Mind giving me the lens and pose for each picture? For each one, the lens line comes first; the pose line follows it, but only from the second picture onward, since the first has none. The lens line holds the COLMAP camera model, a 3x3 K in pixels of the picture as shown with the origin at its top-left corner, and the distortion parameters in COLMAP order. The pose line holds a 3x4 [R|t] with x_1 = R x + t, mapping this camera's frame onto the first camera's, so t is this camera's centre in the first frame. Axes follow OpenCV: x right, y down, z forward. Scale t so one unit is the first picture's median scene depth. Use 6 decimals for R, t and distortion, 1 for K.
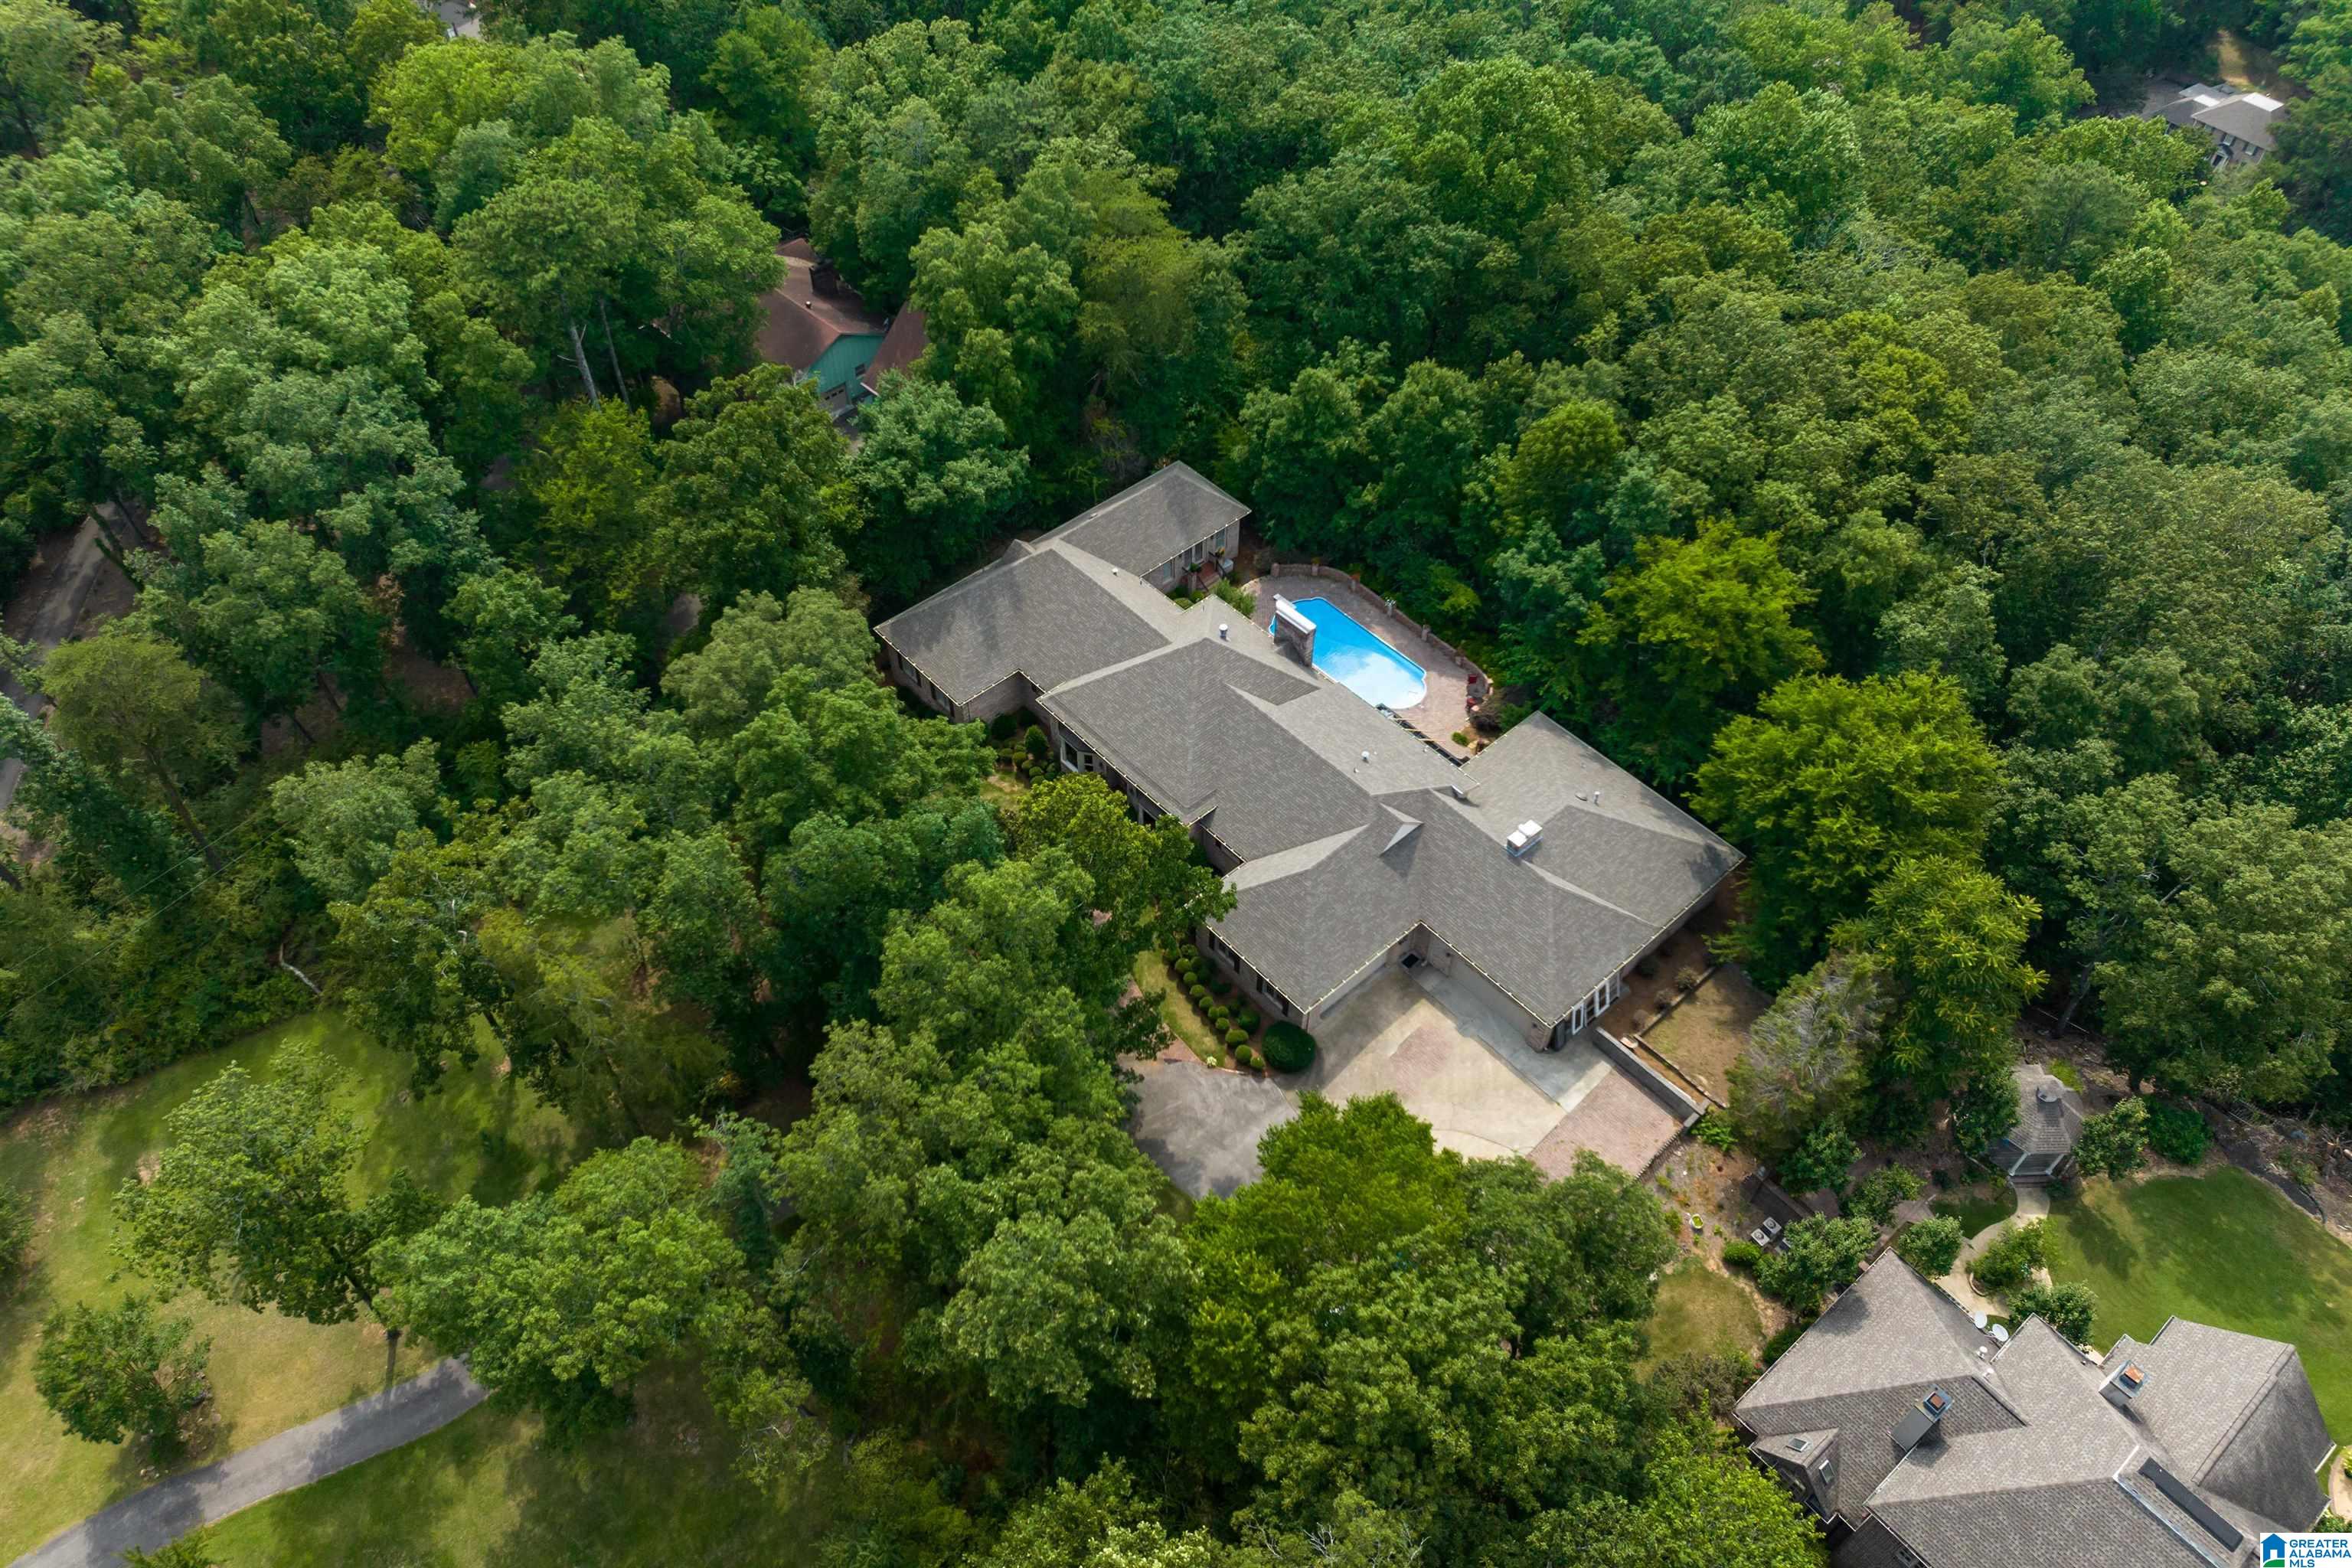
lens RADIAL K [[1621.2, 0, 1176.0], [0, 1621.2, 784.0], [0, 0, 1]] dist [-0.027577, -0.002968]
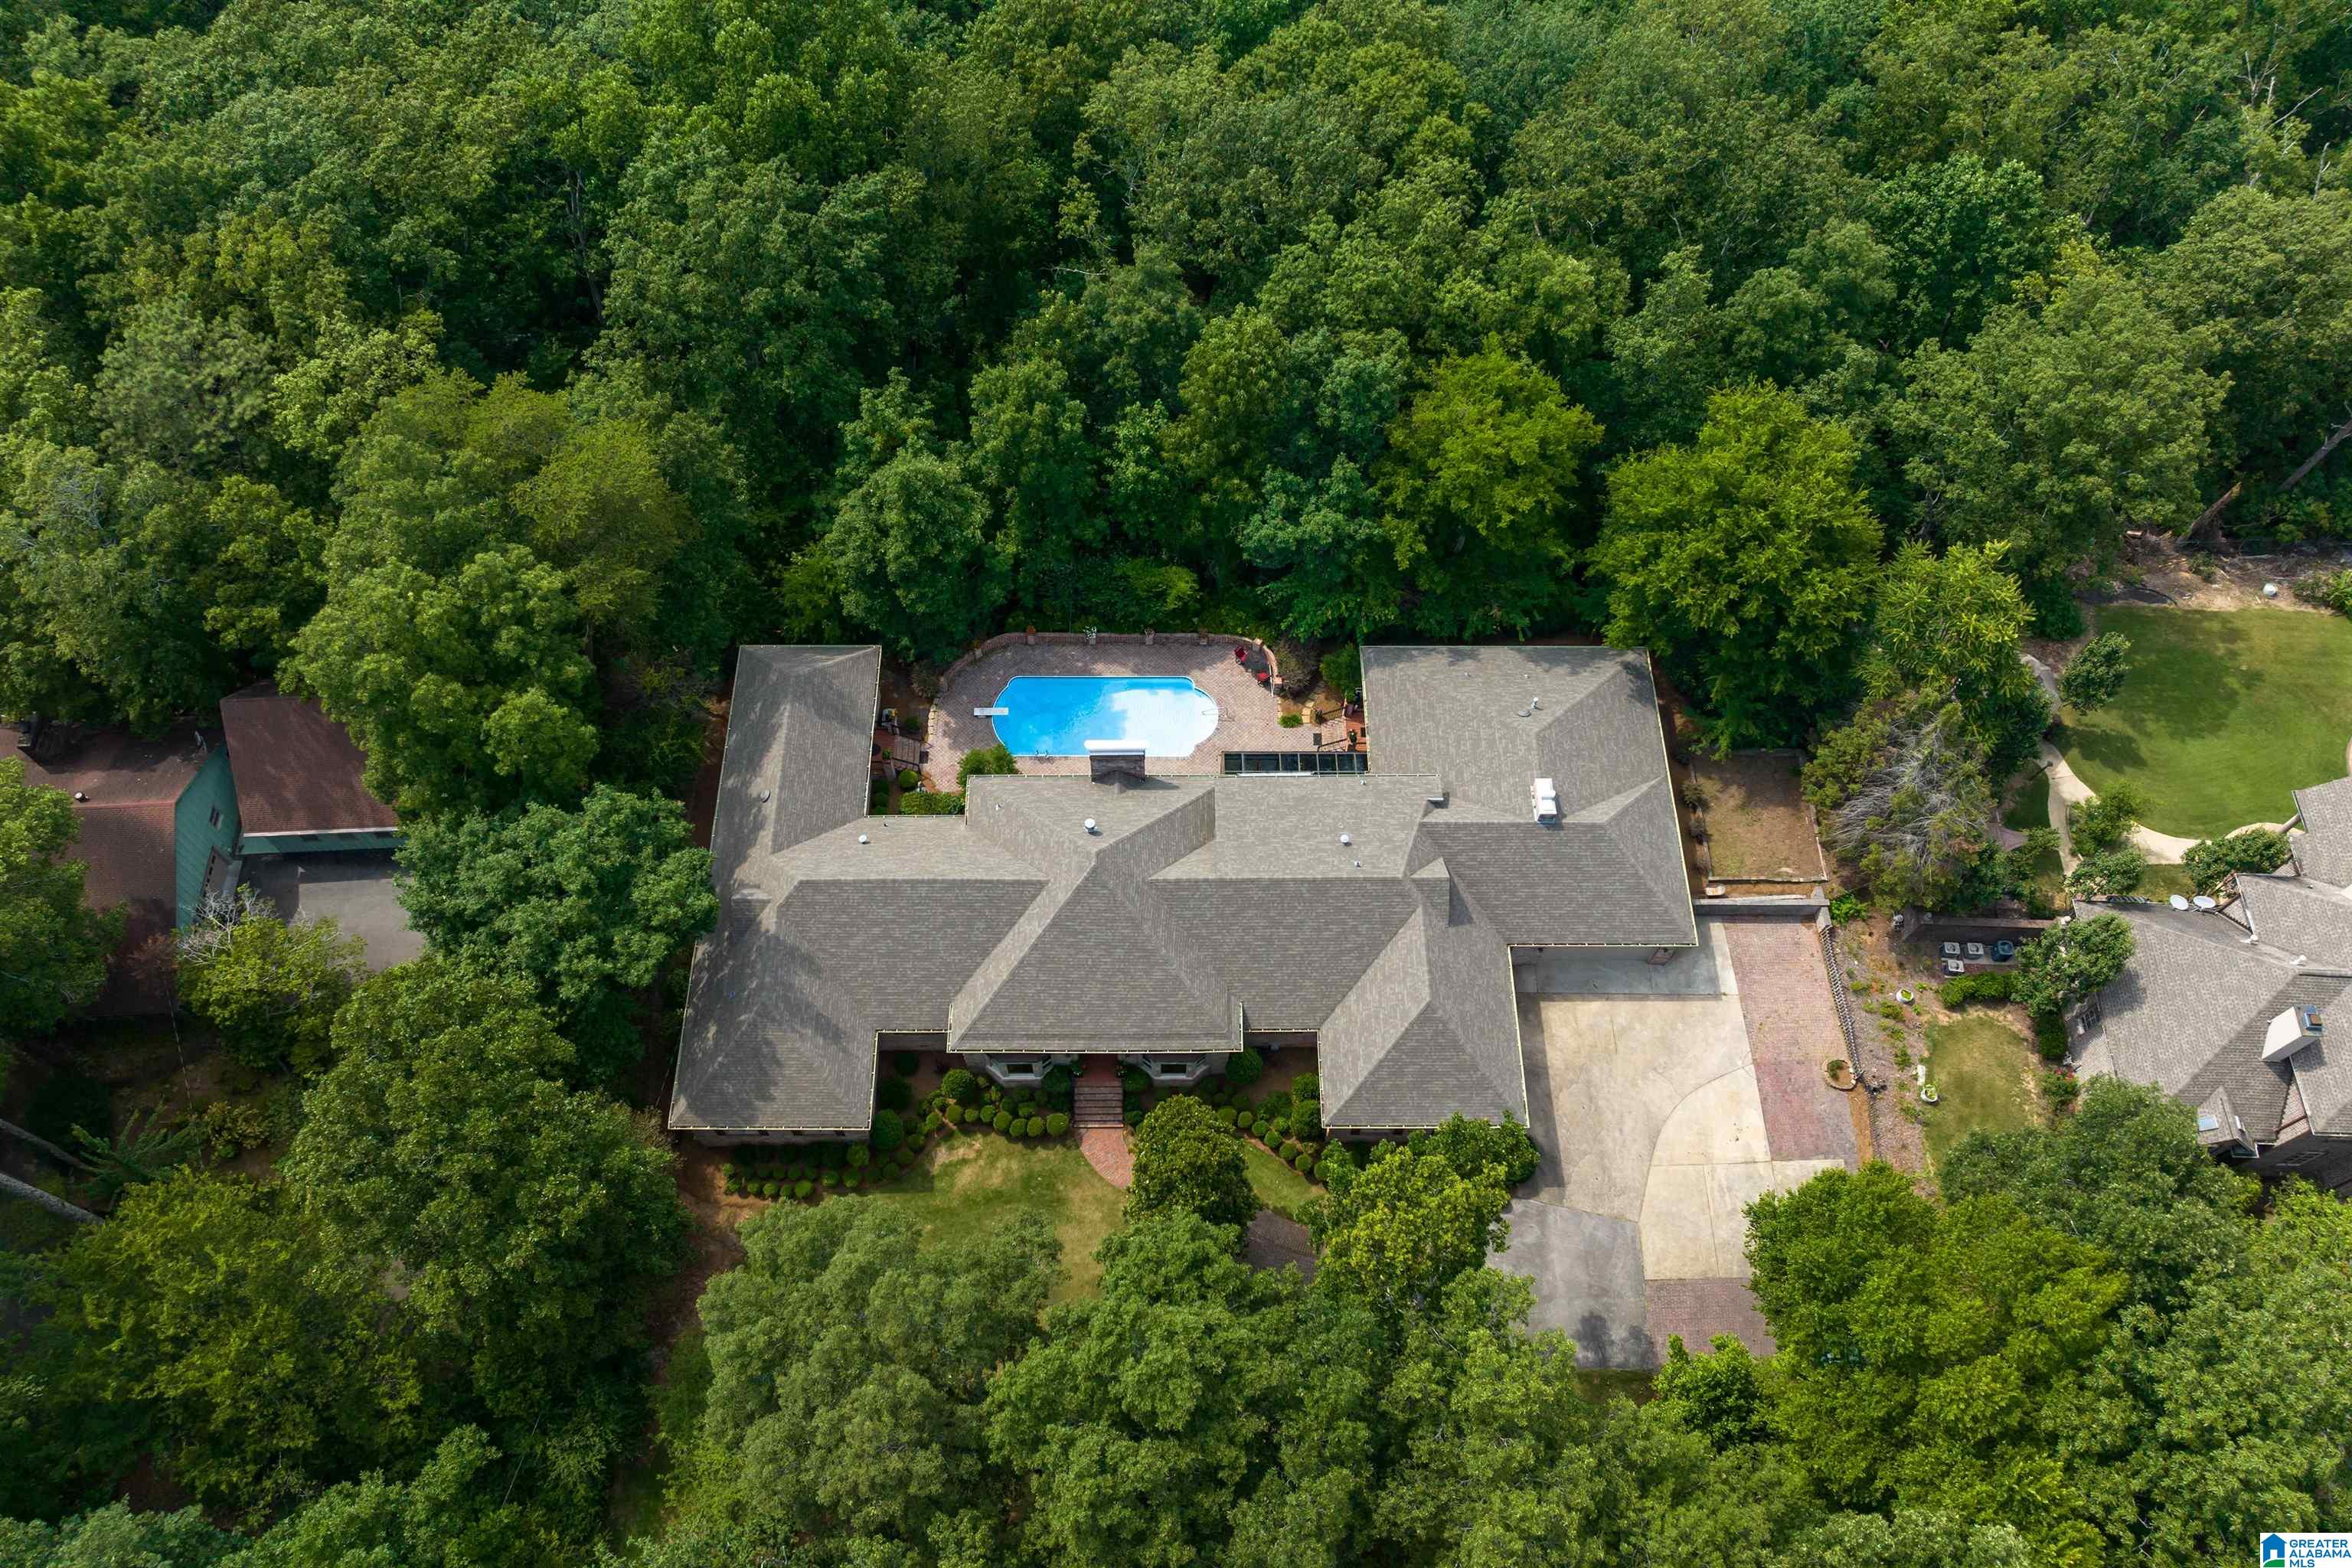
lens RADIAL K [[1588.4, 0, 1167.4], [0, 1588.4, 790.1], [0, 0, 1]] dist [-0.019575, -0.005839]
pose [[0.667518, -0.653253, 0.357323, -0.208675], [0.562168, 0.756829, 0.333433, -0.343006], [-0.488249, -0.021697, 0.872435, 0.315963]]
